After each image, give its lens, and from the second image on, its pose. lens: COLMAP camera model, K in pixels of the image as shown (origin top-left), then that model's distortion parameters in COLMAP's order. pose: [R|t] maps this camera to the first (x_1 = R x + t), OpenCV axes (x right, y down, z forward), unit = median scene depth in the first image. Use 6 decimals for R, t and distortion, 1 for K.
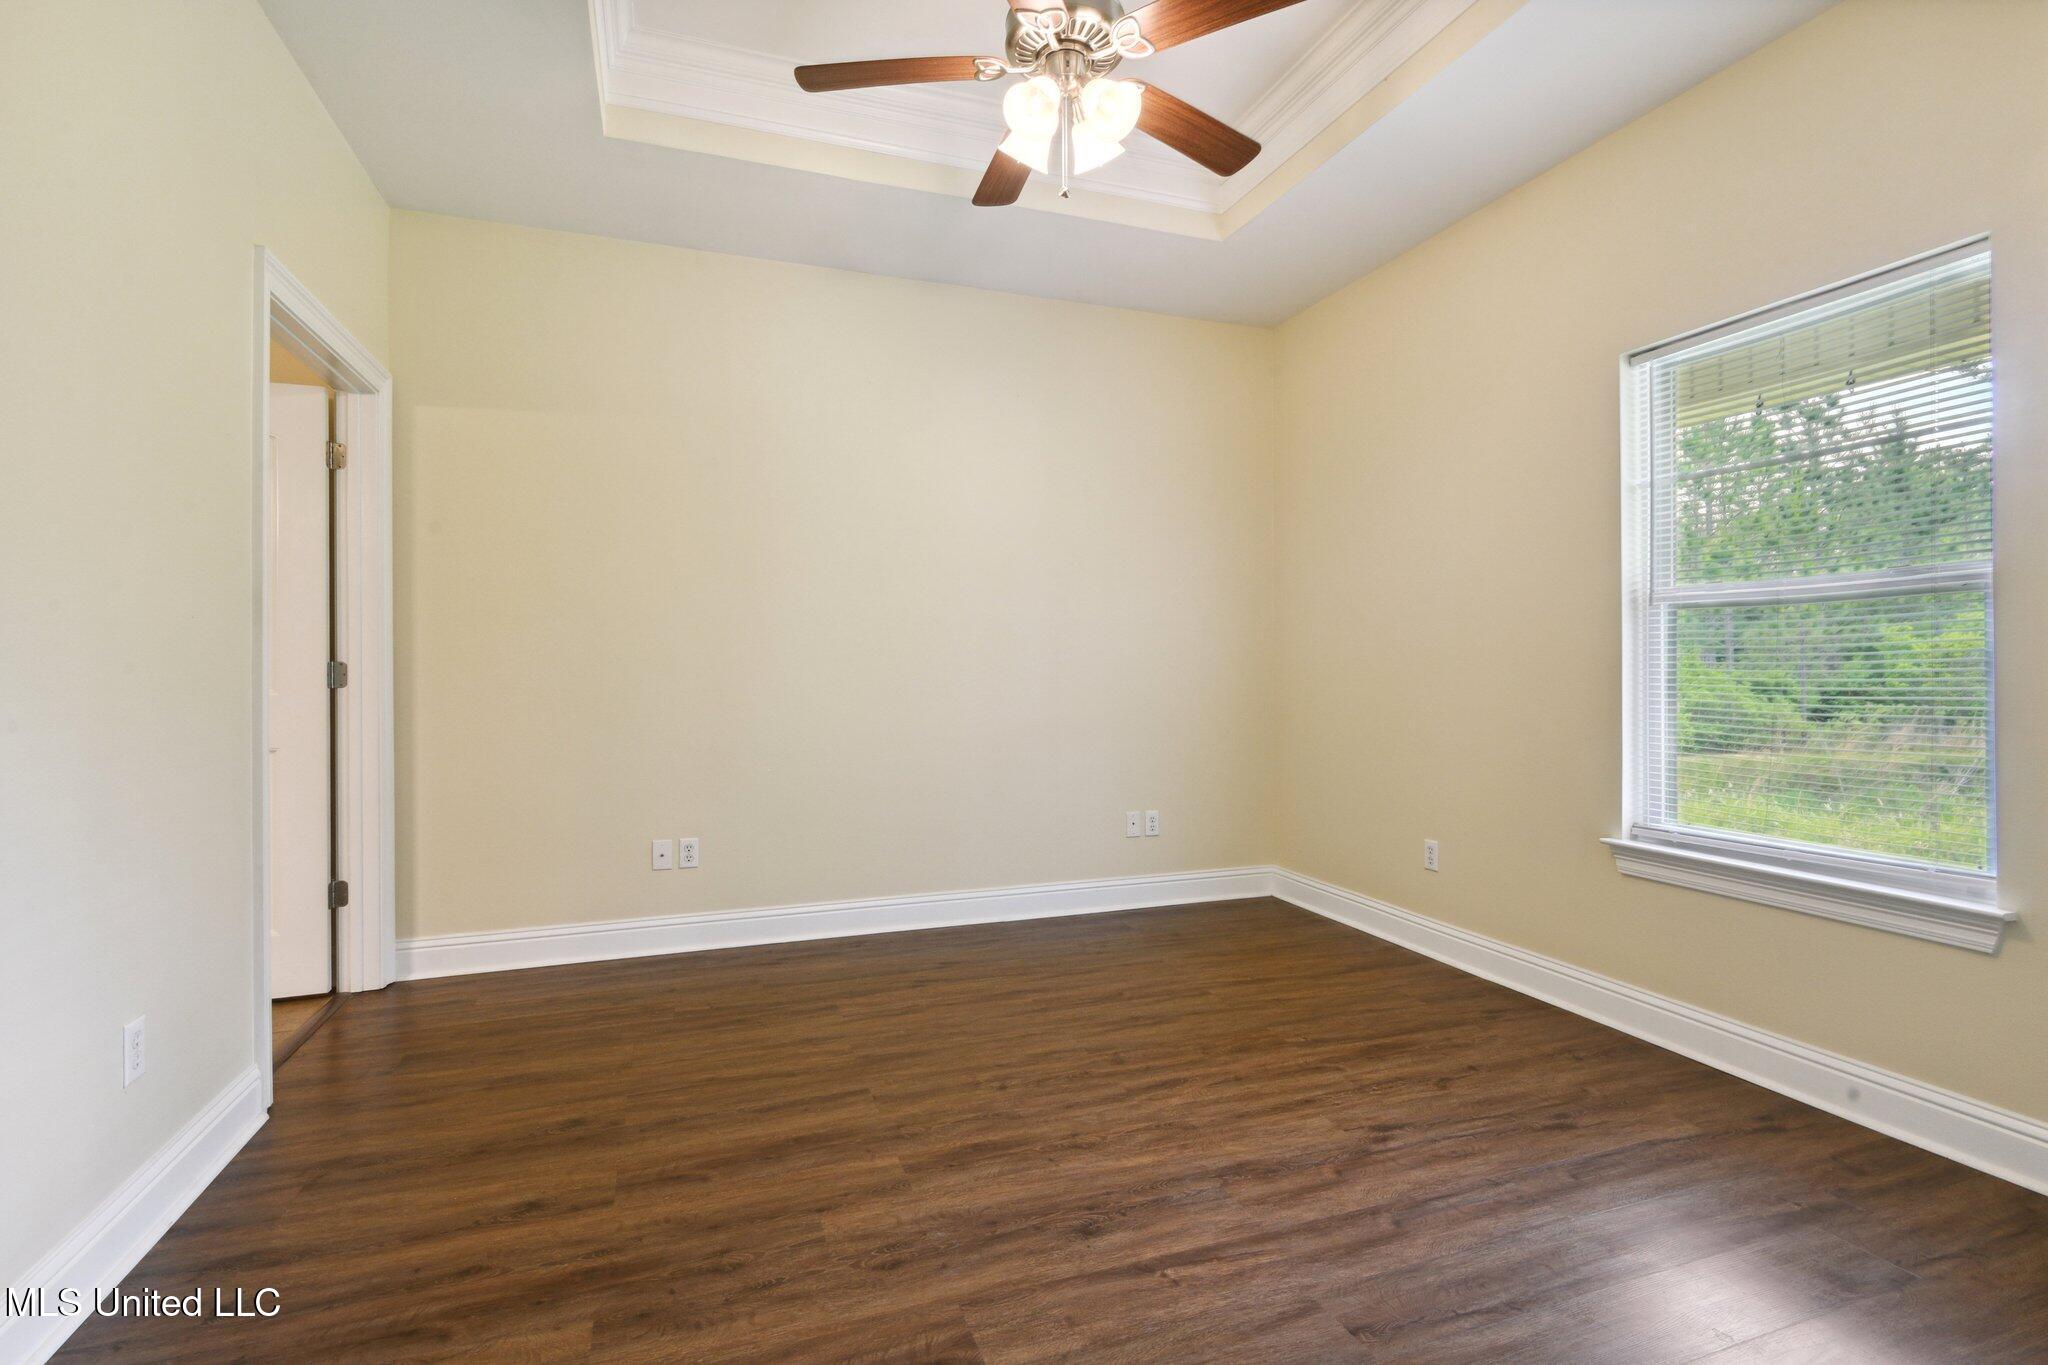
lens RADIAL K [[952.8, 0, 1030.0], [0, 952.8, 705.8], [0, 0, 1]] dist [0.002902, -0.000213]
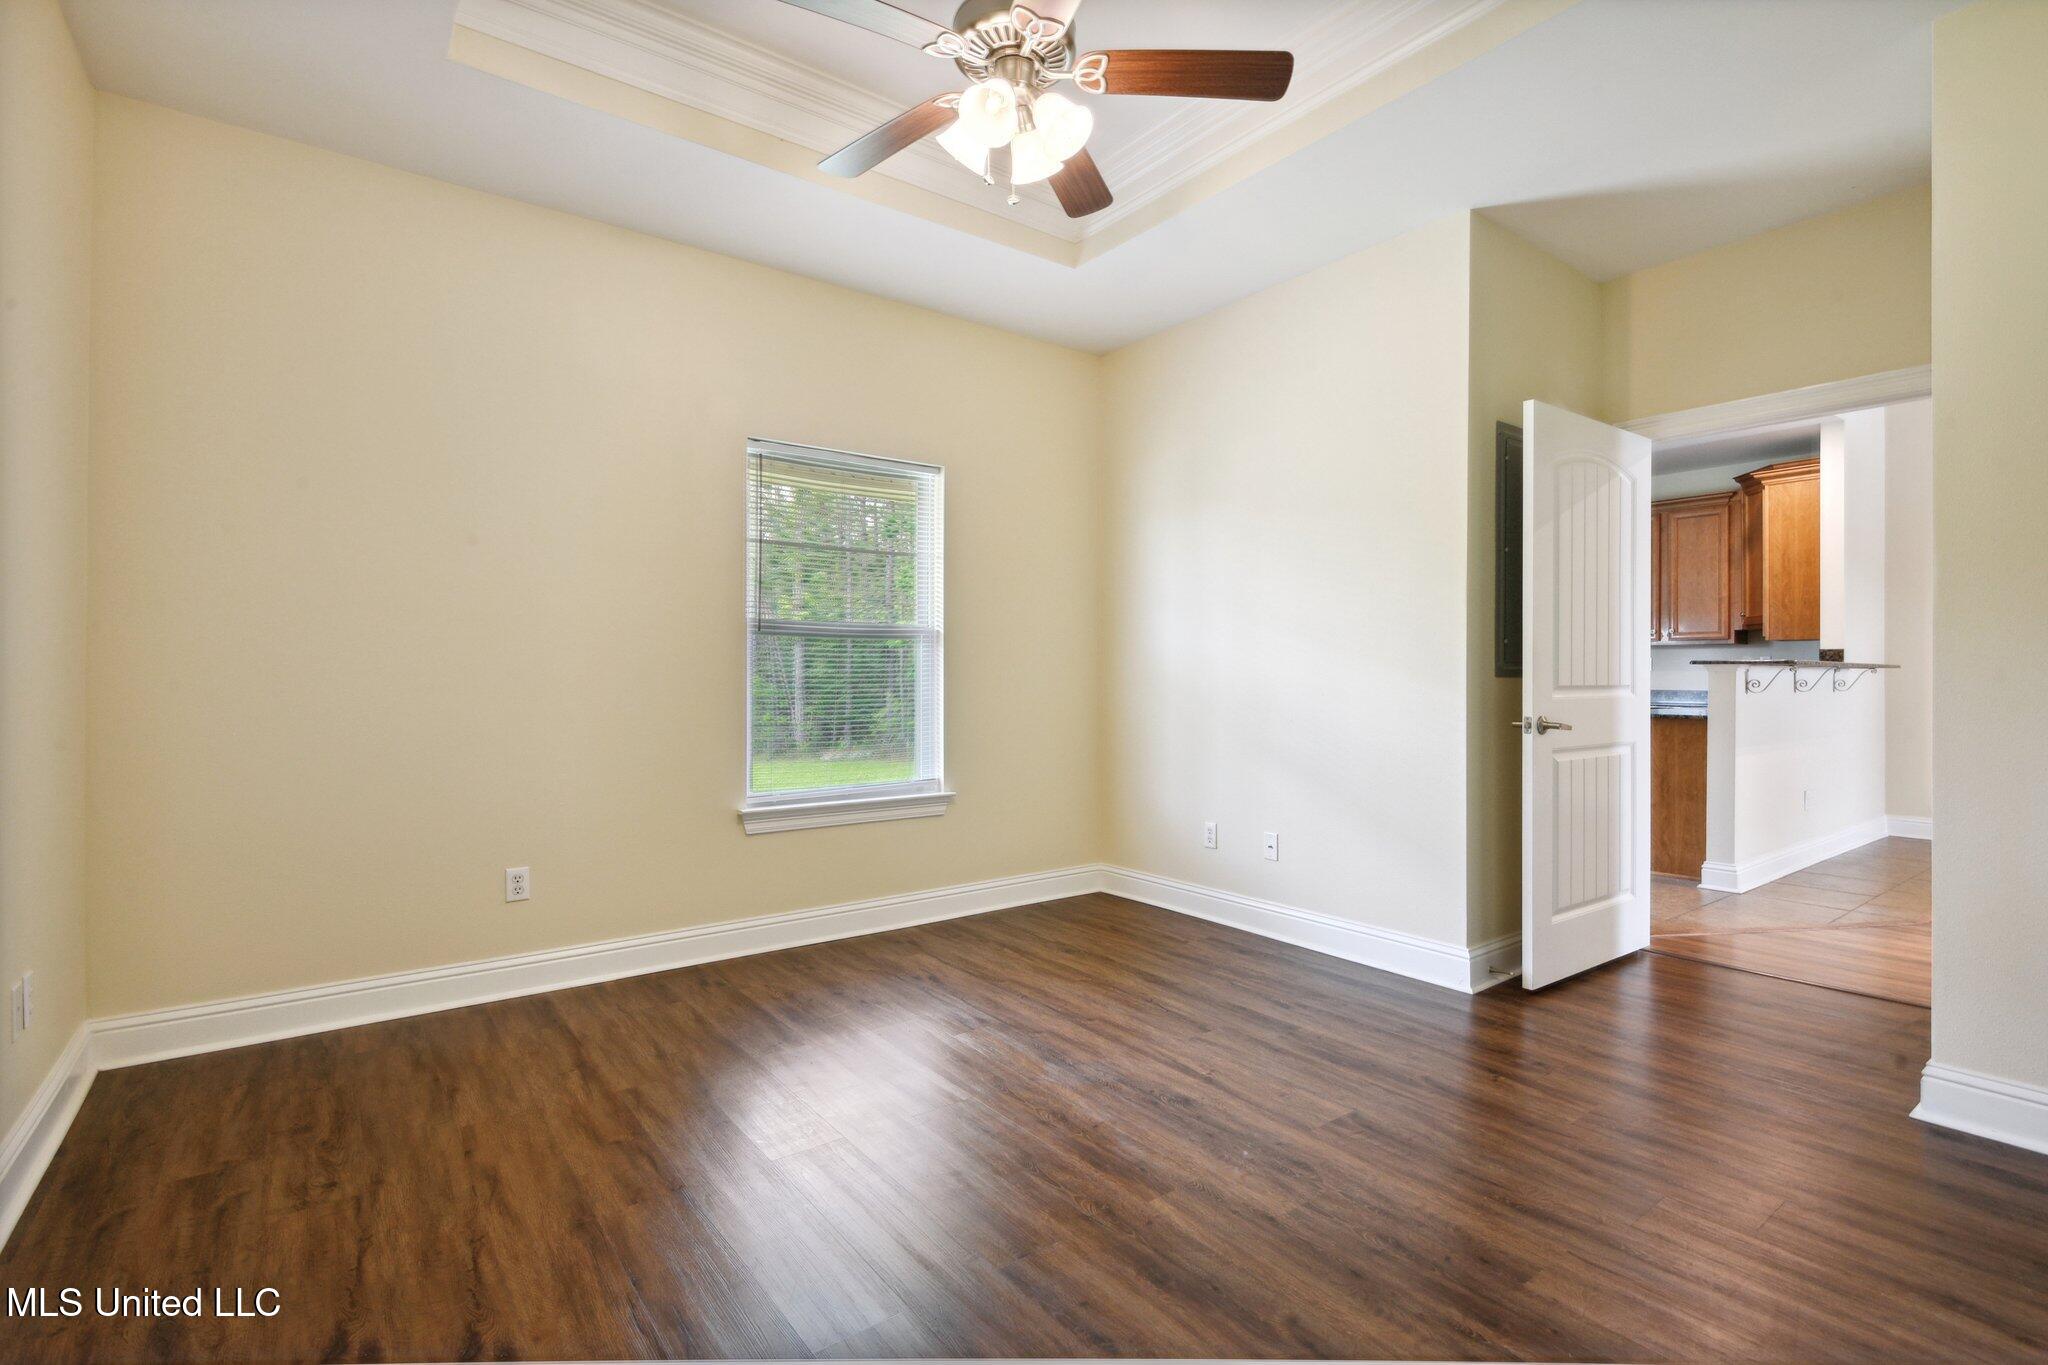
lens RADIAL K [[934.7, 0, 1024.0], [0, 934.7, 682.5], [0, 0, 1]] dist [-0.000528, -0.000673]
pose [[-0.269696, -0.005576, 0.962929, -1.035289], [0.040555, 0.999030, 0.017144, -0.055723], [-0.962091, 0.043676, -0.269208, 1.415006]]
